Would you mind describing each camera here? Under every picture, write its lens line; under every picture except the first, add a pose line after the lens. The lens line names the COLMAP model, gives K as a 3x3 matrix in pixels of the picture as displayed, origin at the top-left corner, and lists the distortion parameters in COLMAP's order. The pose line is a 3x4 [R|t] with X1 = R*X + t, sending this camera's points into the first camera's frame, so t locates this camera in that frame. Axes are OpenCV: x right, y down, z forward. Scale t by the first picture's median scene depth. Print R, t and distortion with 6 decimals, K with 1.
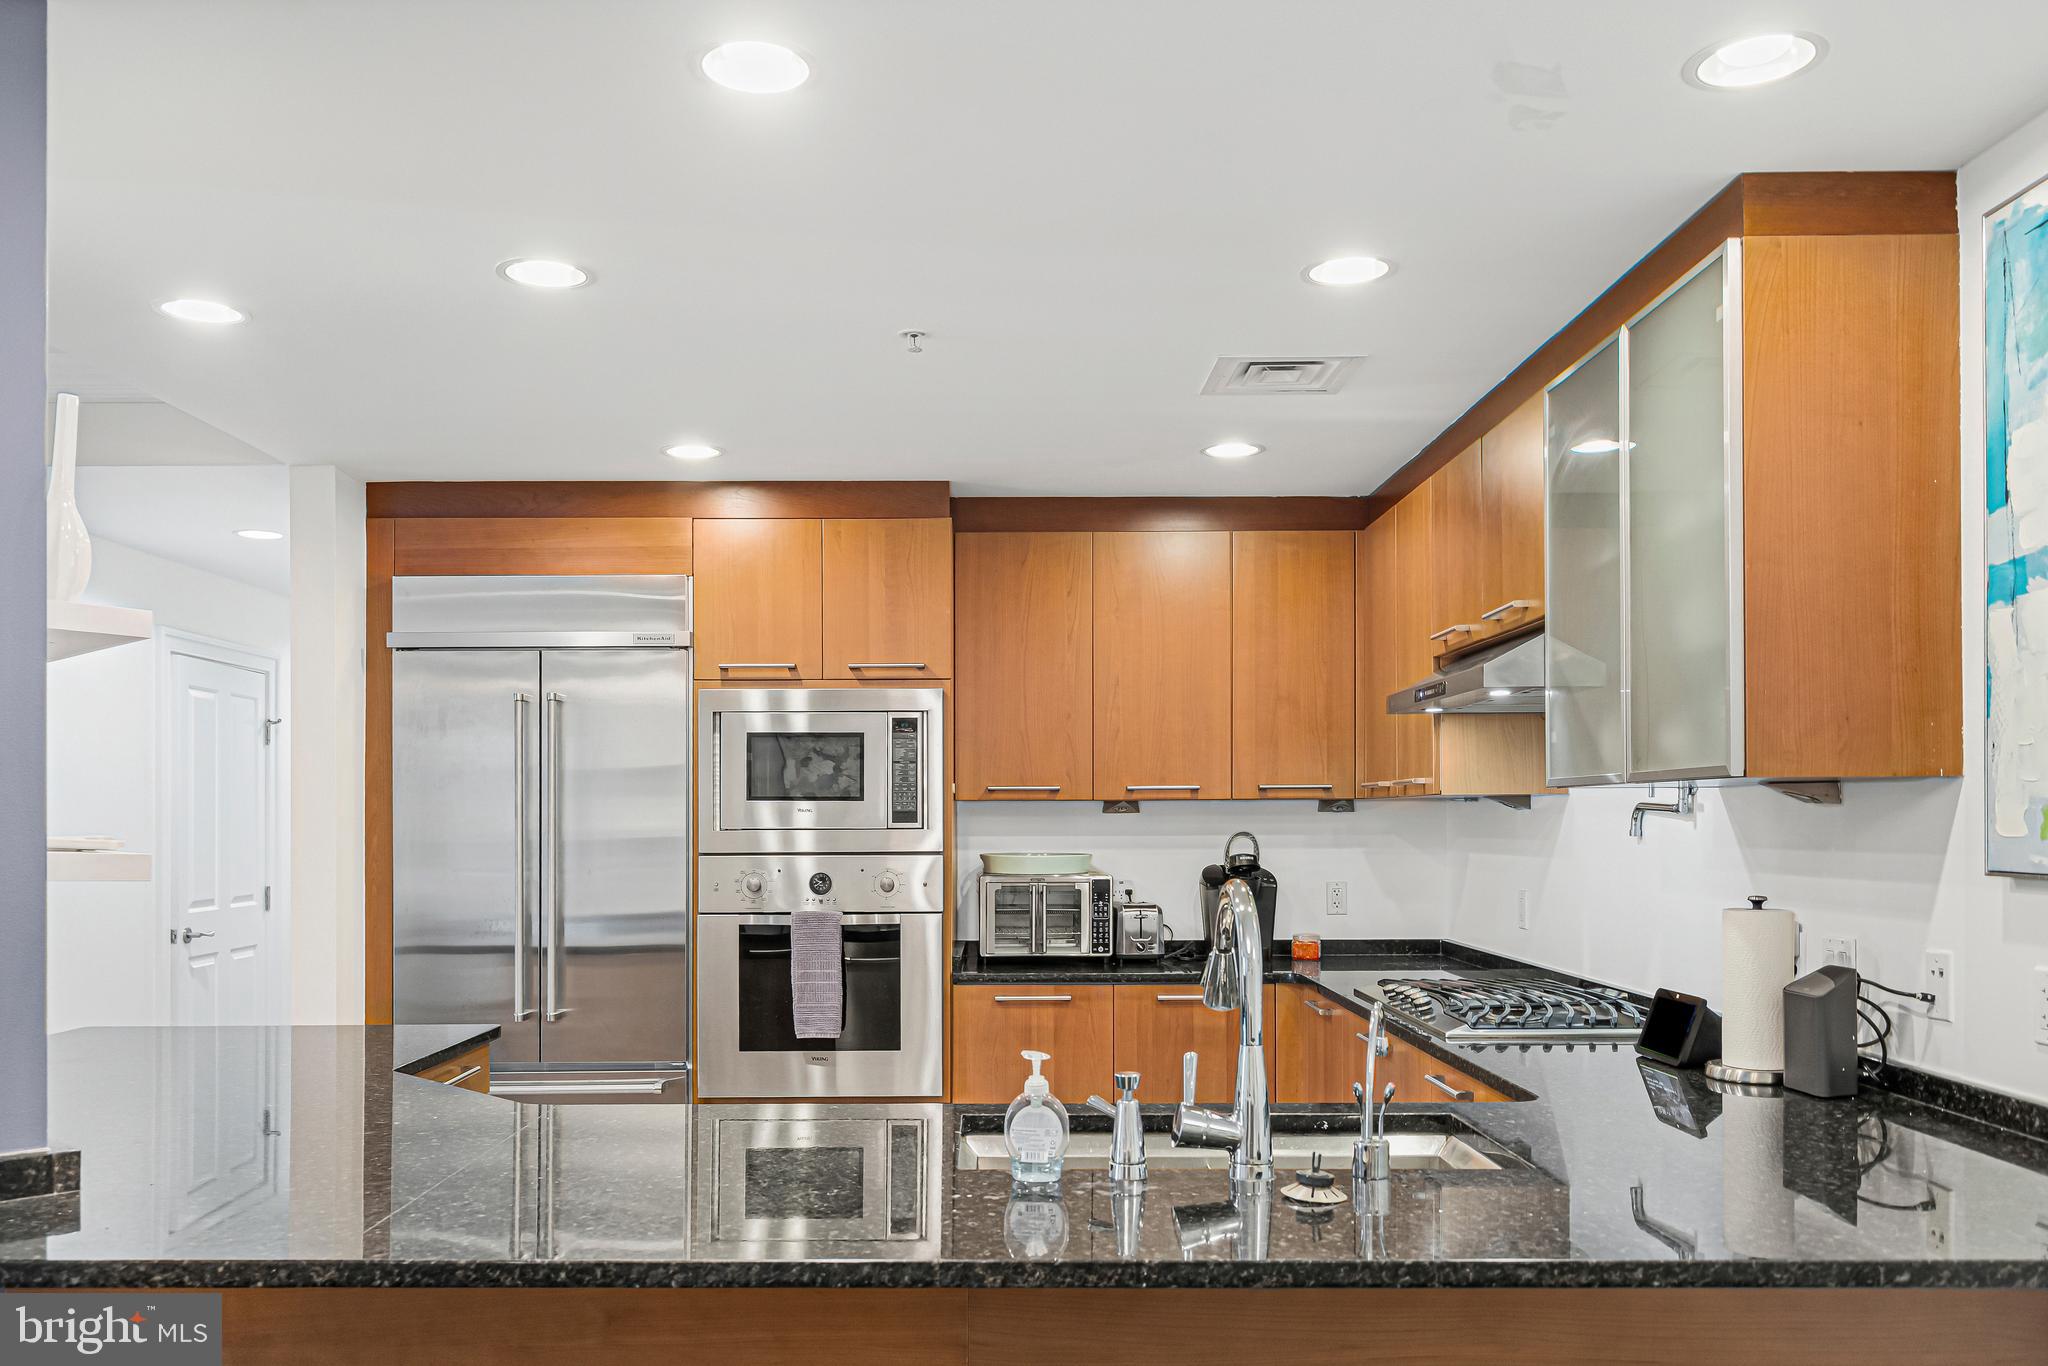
lens RADIAL K [[1606.4, 0, 1024.9], [0, 1606.4, 807.3], [0, 0, 1]] dist [-0.002396, 0.000014]
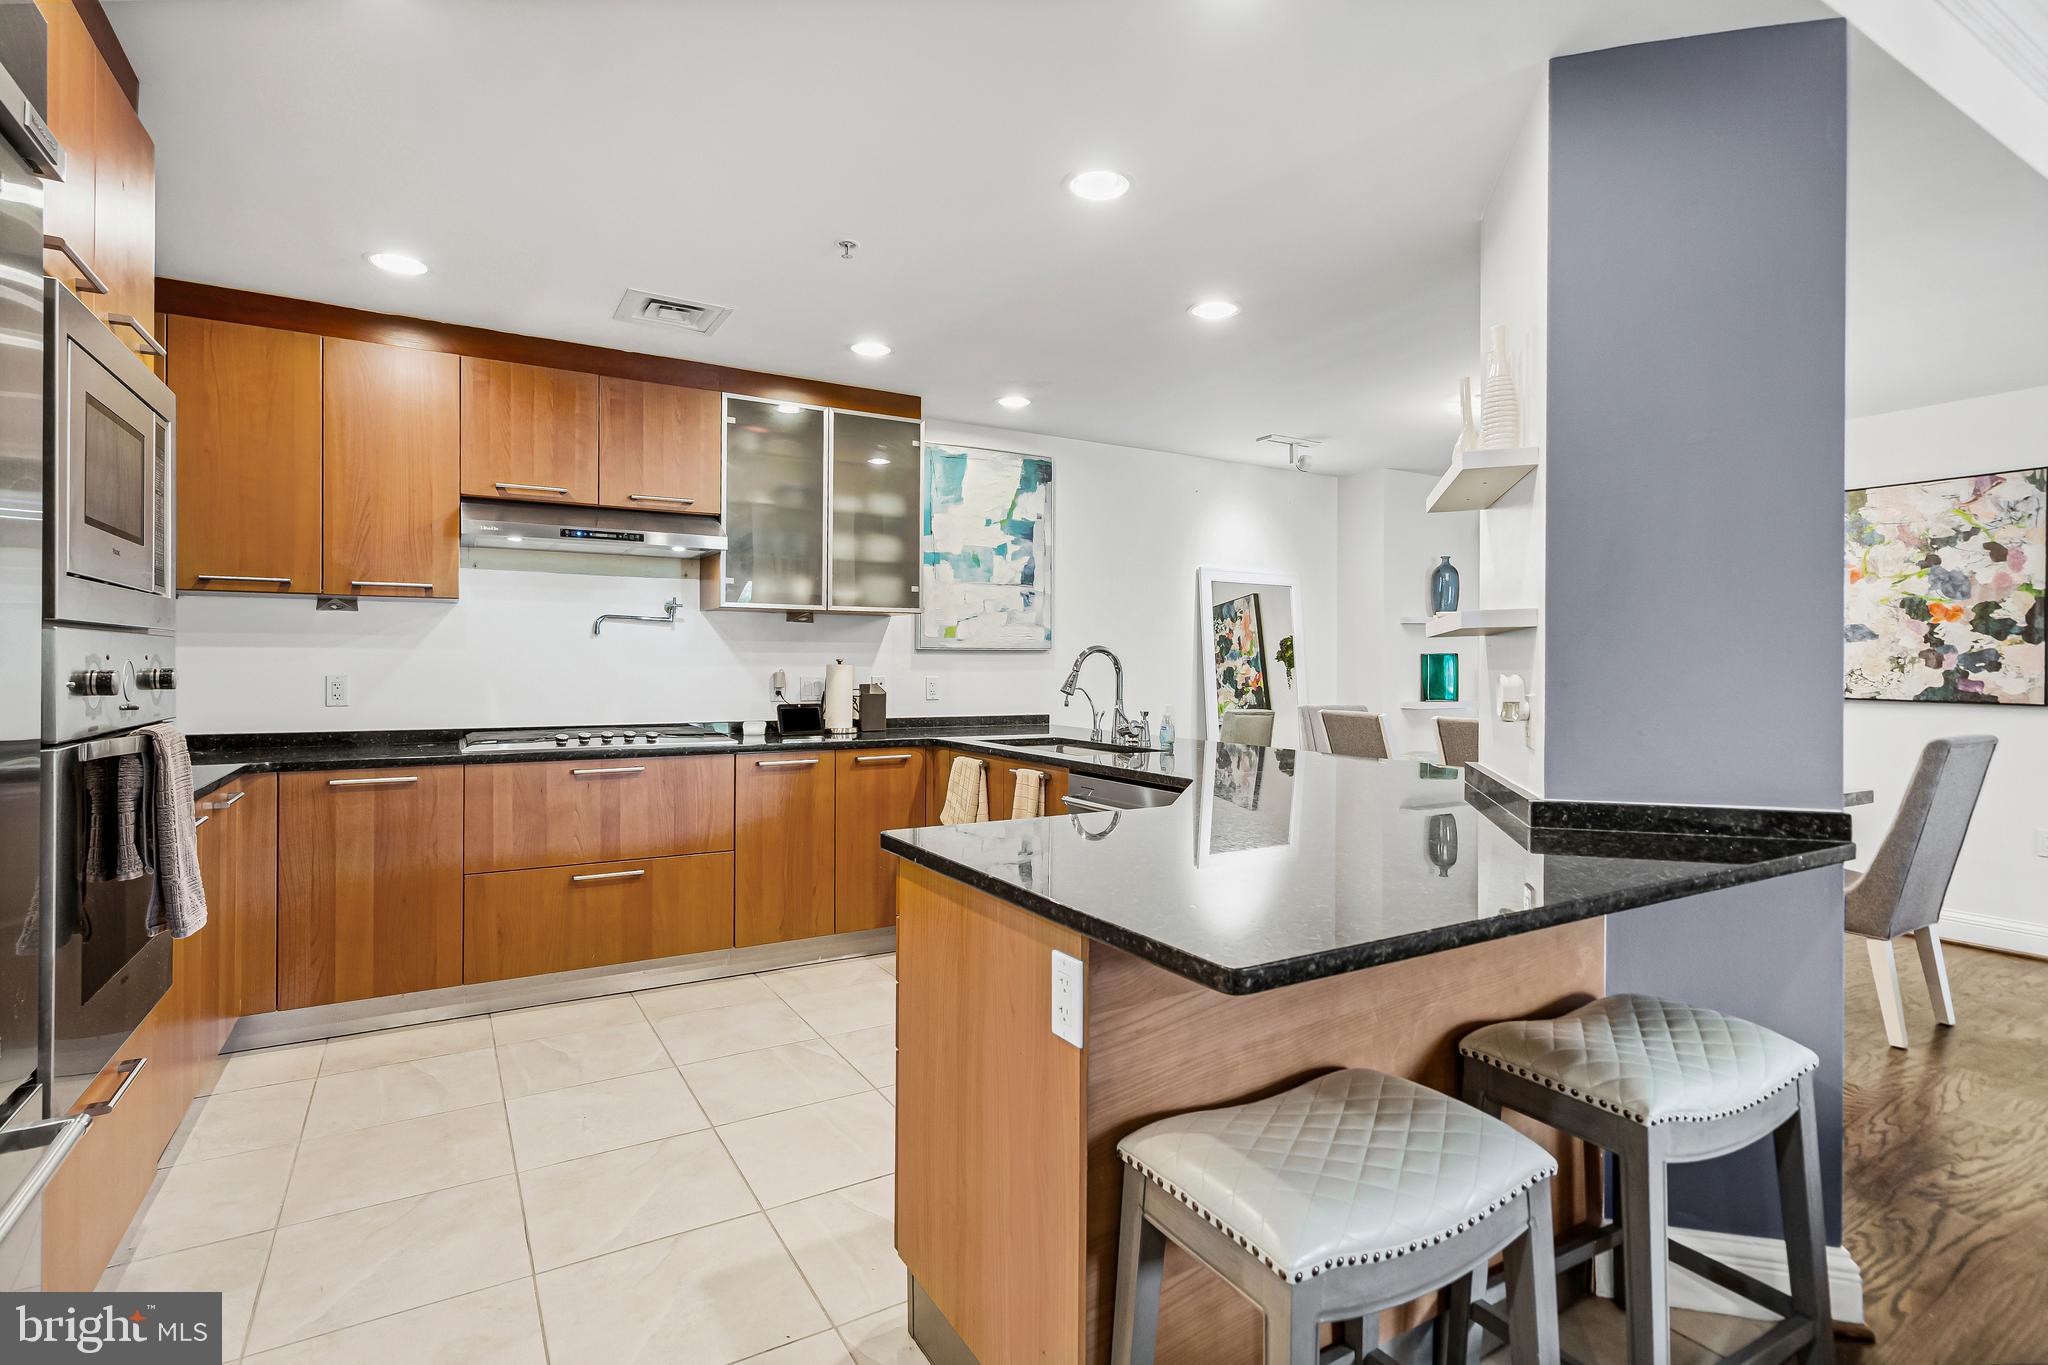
lens RADIAL K [[982.0, 0, 1024.0], [0, 982.0, 682.5], [0, 0, 1]] dist [0.000552, 0.000271]
pose [[-0.493087, -0.017538, 0.869803, -0.601411], [-0.010499, 0.999844, 0.014208, 0.039540], [-0.869916, -0.002126, -0.493195, 0.893580]]
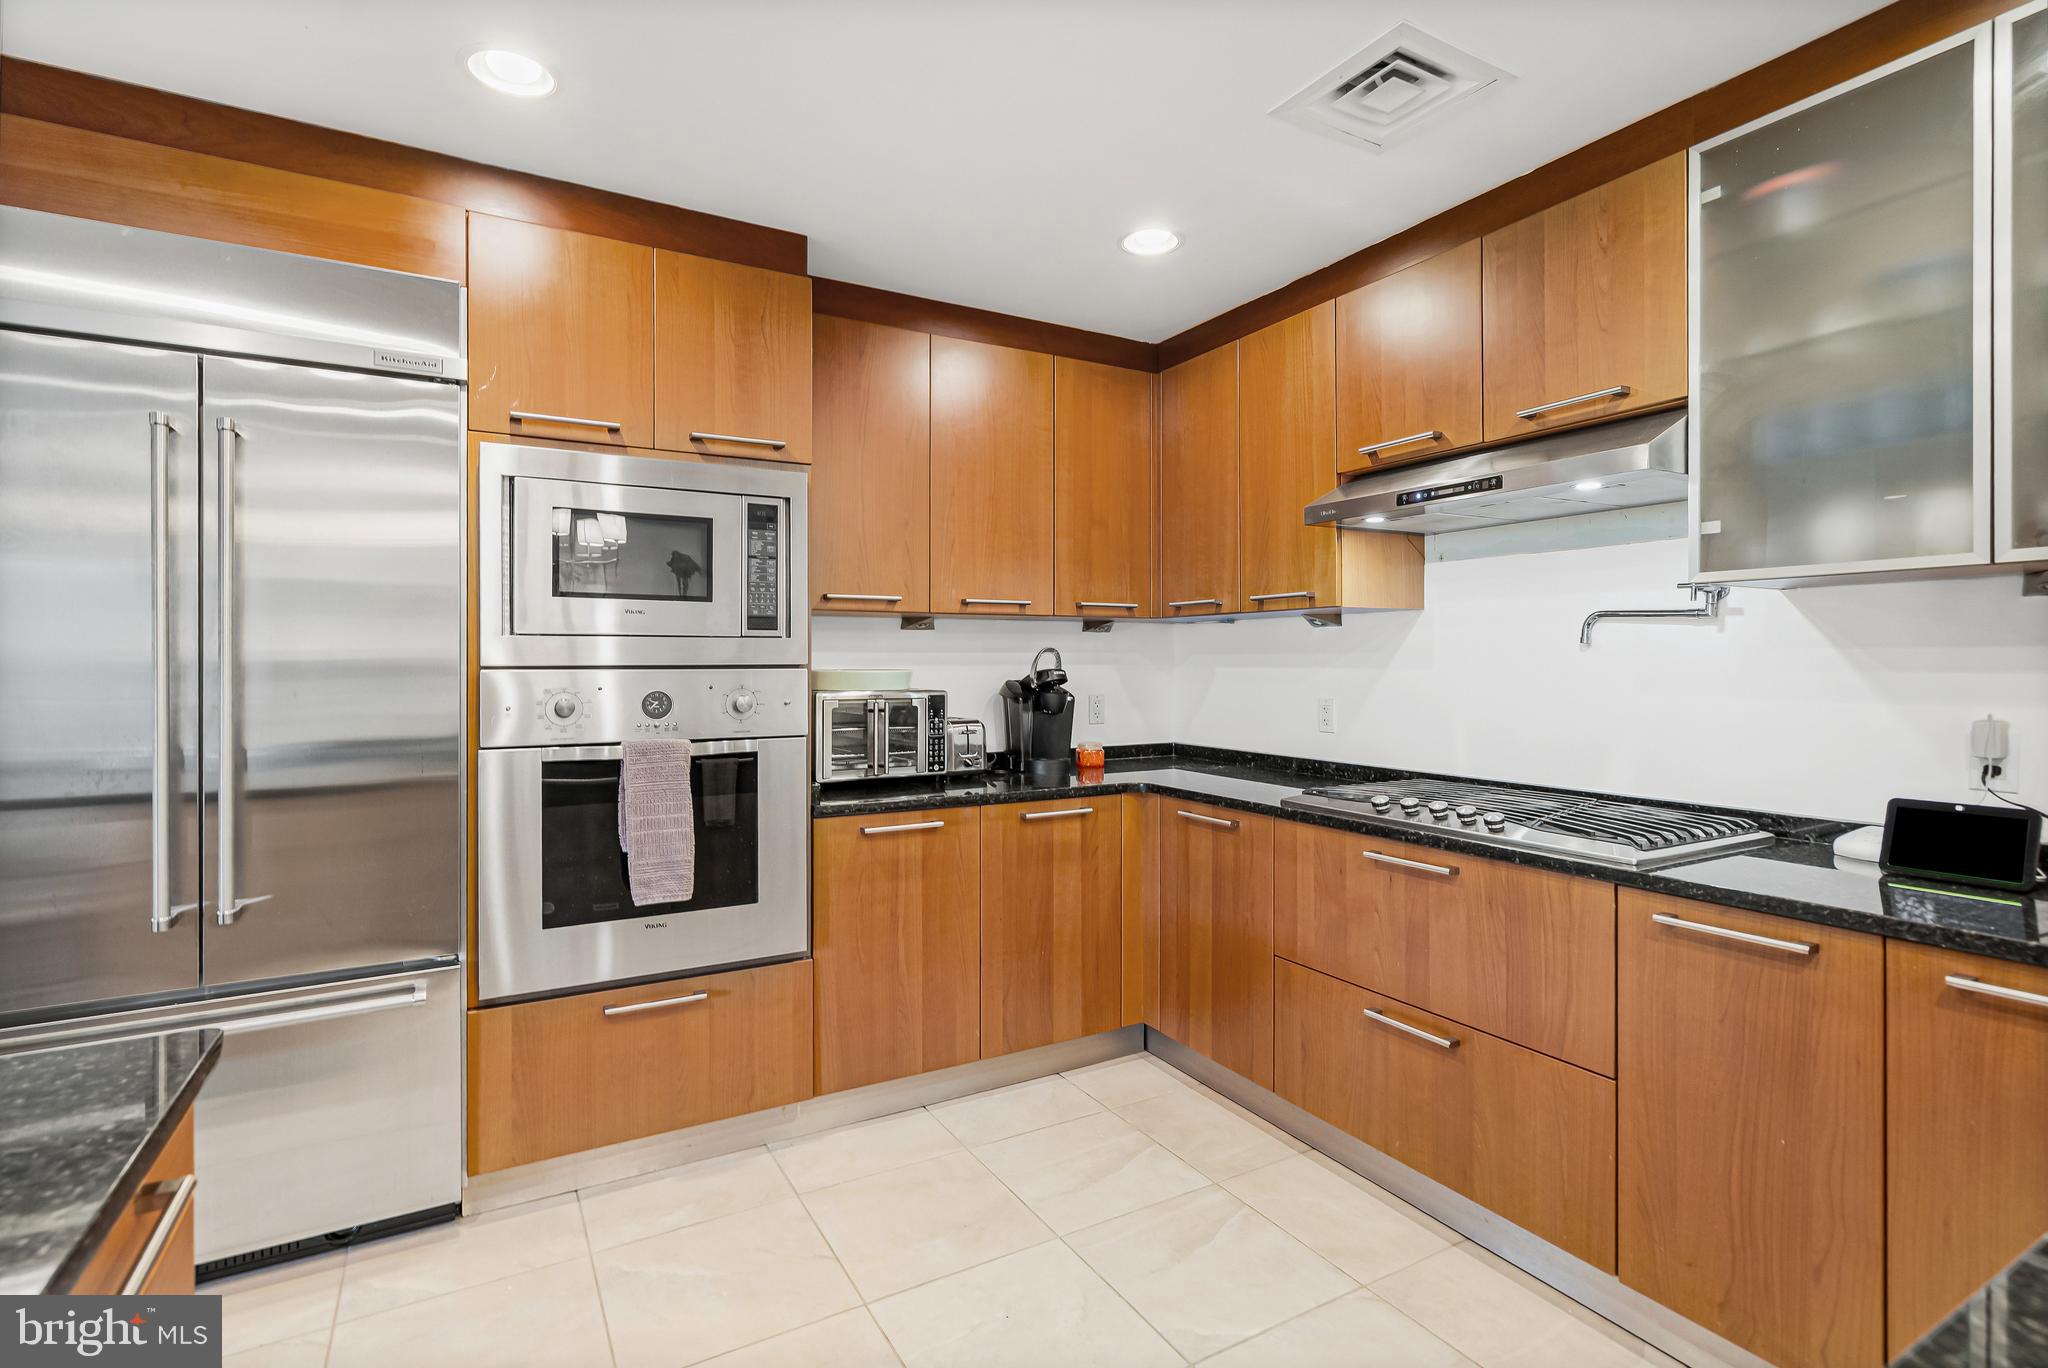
lens RADIAL K [[977.0, 0, 1031.9], [0, 977.0, 668.1], [0, 0, 1]] dist [0.000035, 0.000104]
pose [[0.877559, -0.000678, 0.479468, -0.195206], [-0.005790, 0.999911, 0.012011, 0.022428], [-0.479433, -0.013316, 0.877477, 0.487353]]
